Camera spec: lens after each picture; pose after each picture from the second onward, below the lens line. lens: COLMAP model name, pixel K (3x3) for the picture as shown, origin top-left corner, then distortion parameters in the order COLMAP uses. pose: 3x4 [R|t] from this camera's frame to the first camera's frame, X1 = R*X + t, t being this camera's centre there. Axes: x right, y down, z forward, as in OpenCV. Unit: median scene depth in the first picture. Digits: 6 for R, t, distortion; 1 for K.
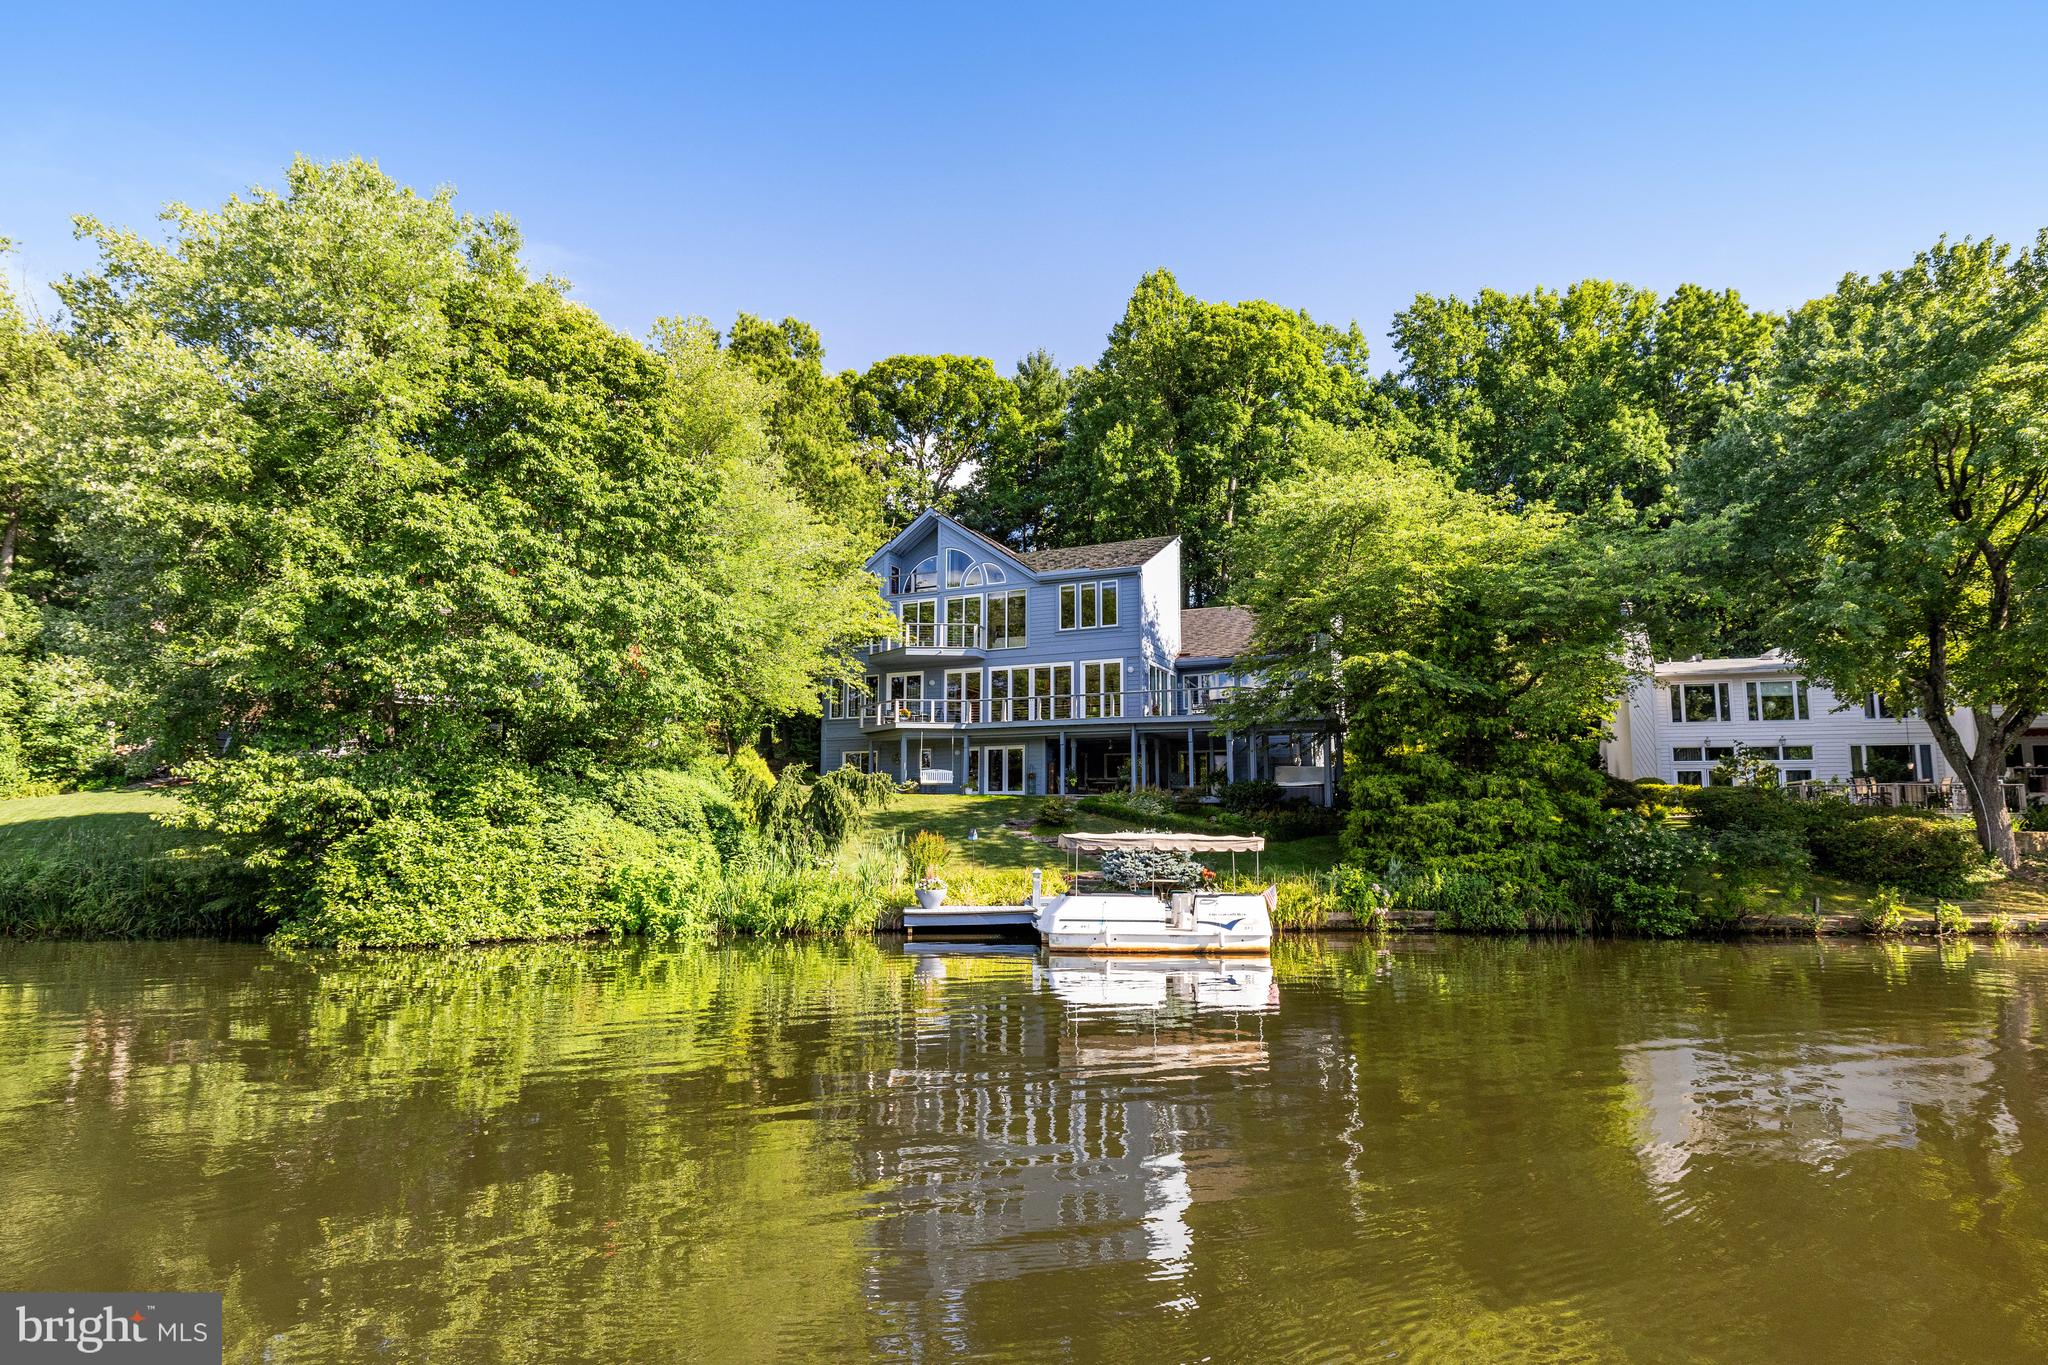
lens RADIAL K [[1081.3, 0, 964.2], [0, 1081.3, 689.1], [0, 0, 1]] dist [0.005192, 0.000255]
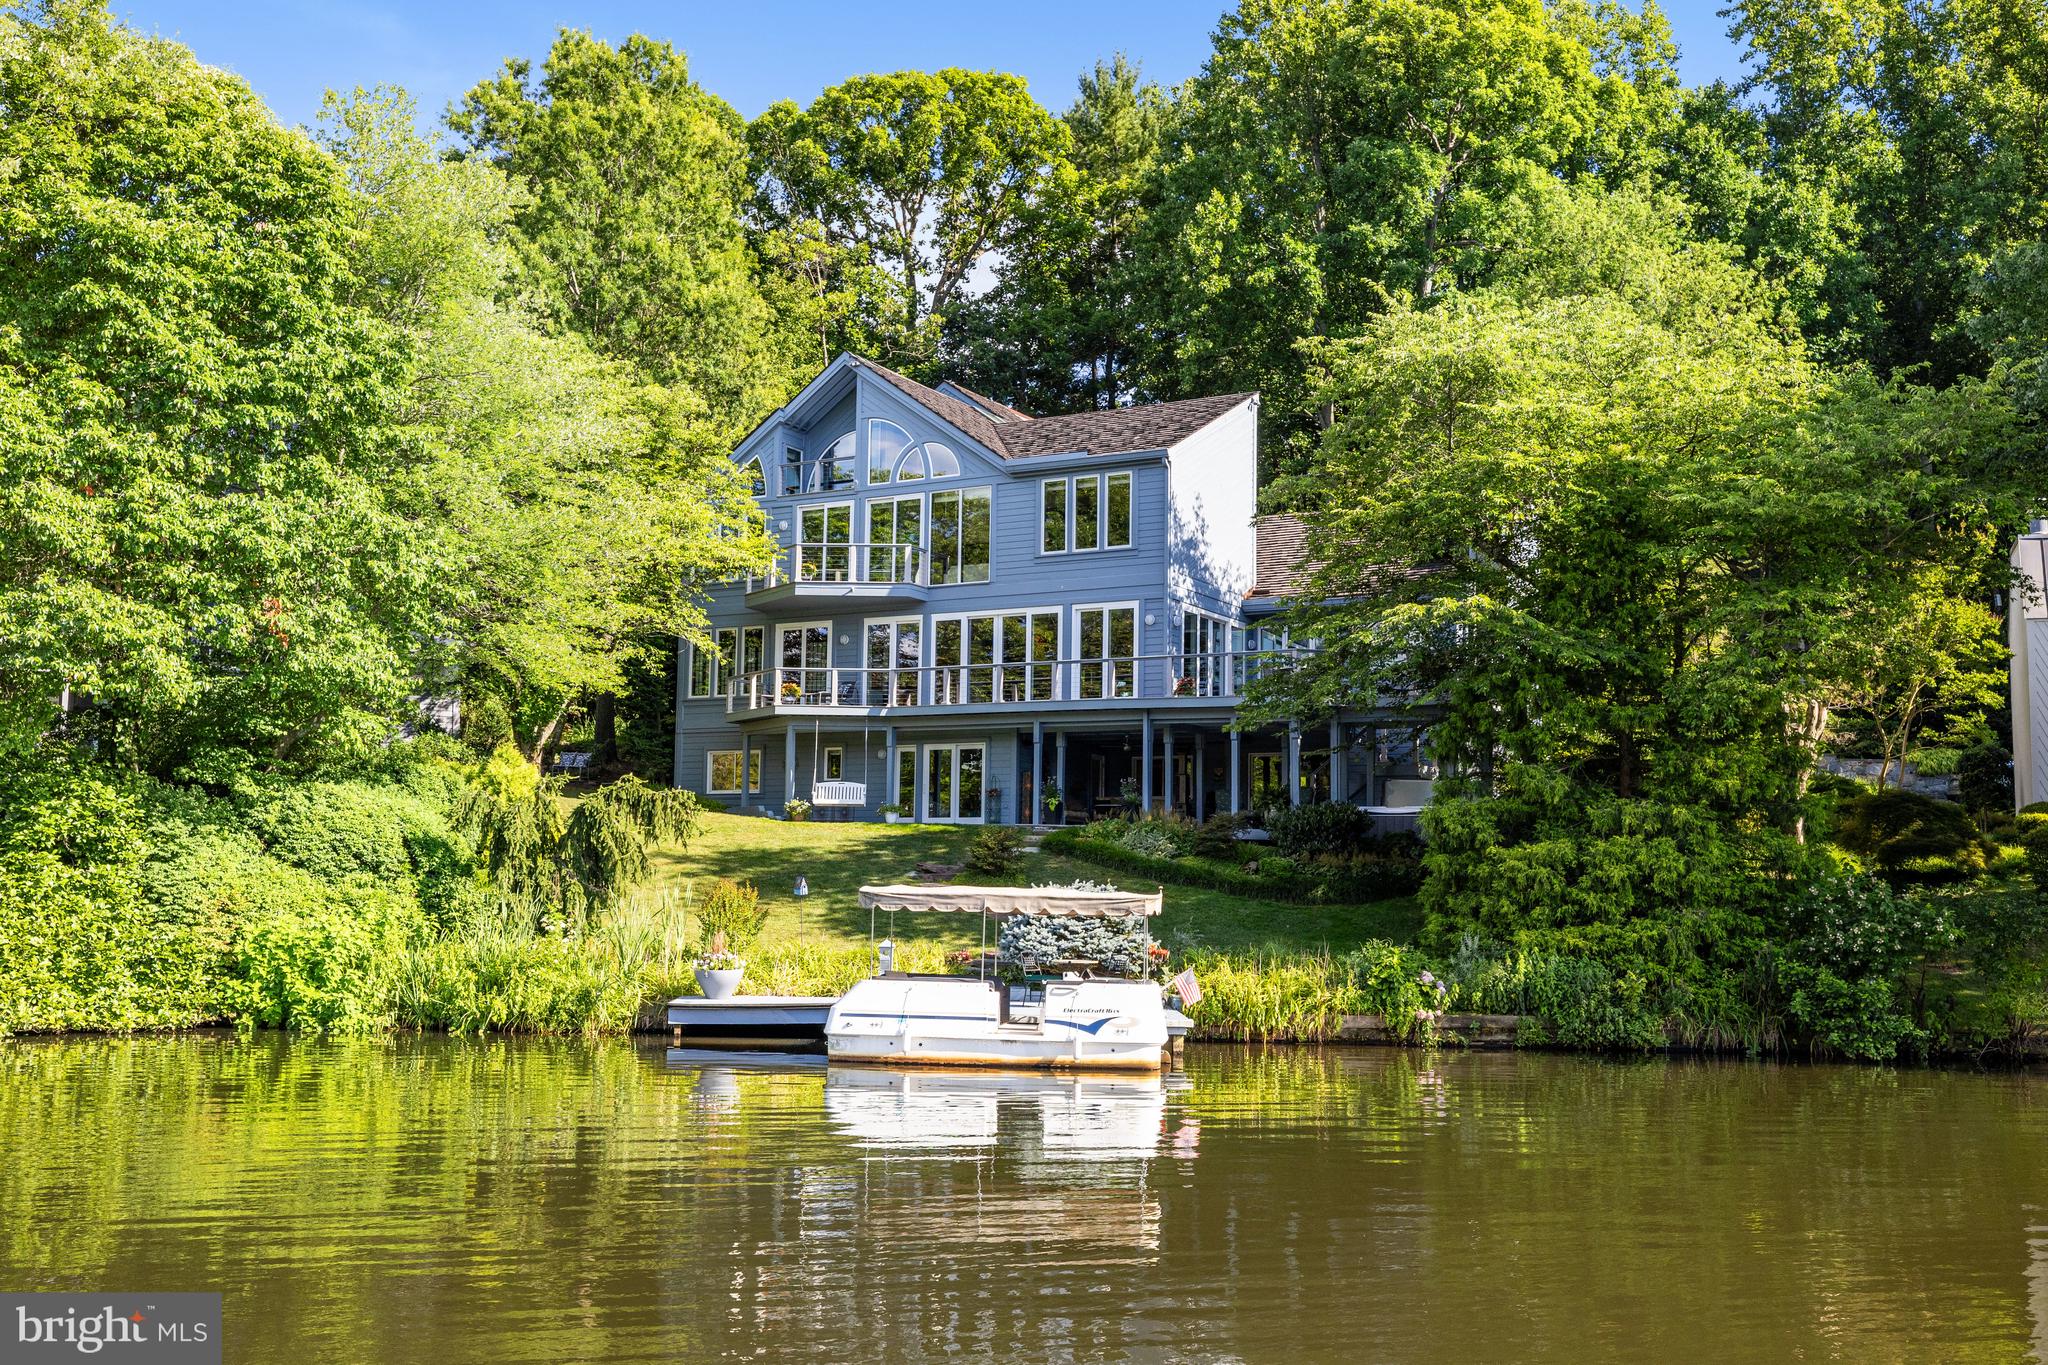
lens RADIAL K [[1935.3, 0, 928.3], [0, 1935.3, 671.6], [0, 0, 1]] dist [-0.004007, 0.025525]
pose [[0.995448, 0.000415, -0.095306, 0.191537], [0.001697, 0.999755, 0.022077, -0.018460], [0.095292, -0.022139, 0.995203, -0.135590]]
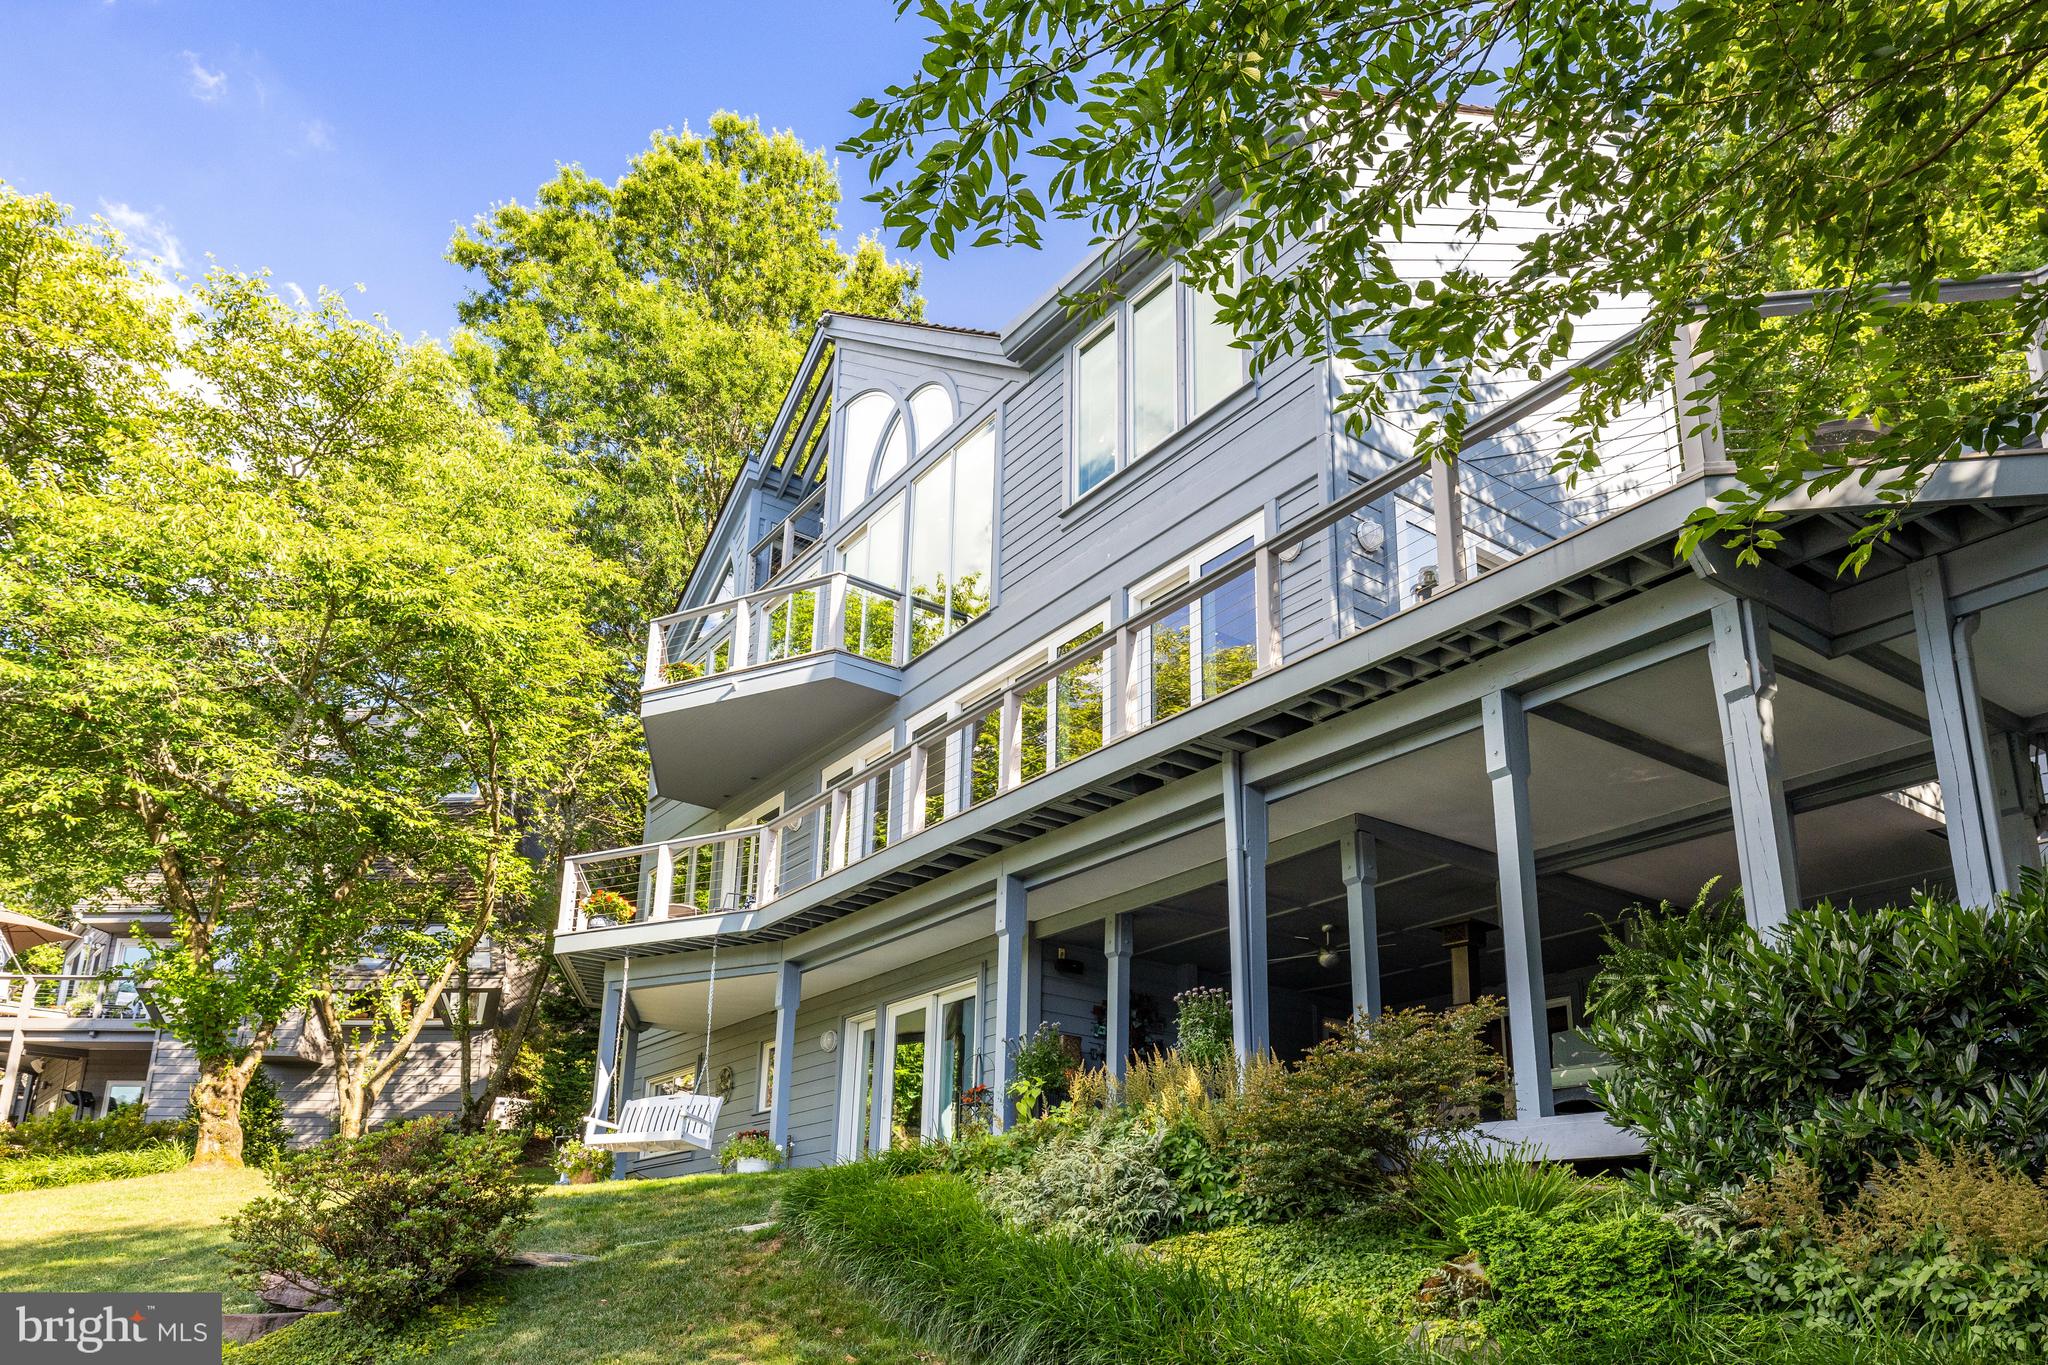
lens RADIAL K [[1495.9, 0, 1025.7], [0, 1495.9, 839.7], [0, 0, 1]] dist [-0.007315, -0.001670]
pose [[0.882559, -0.127296, -0.452643, 0.331862], [0.036739, 0.978382, -0.203517, 0.134219], [0.468765, 0.162986, 0.868156, 1.058557]]
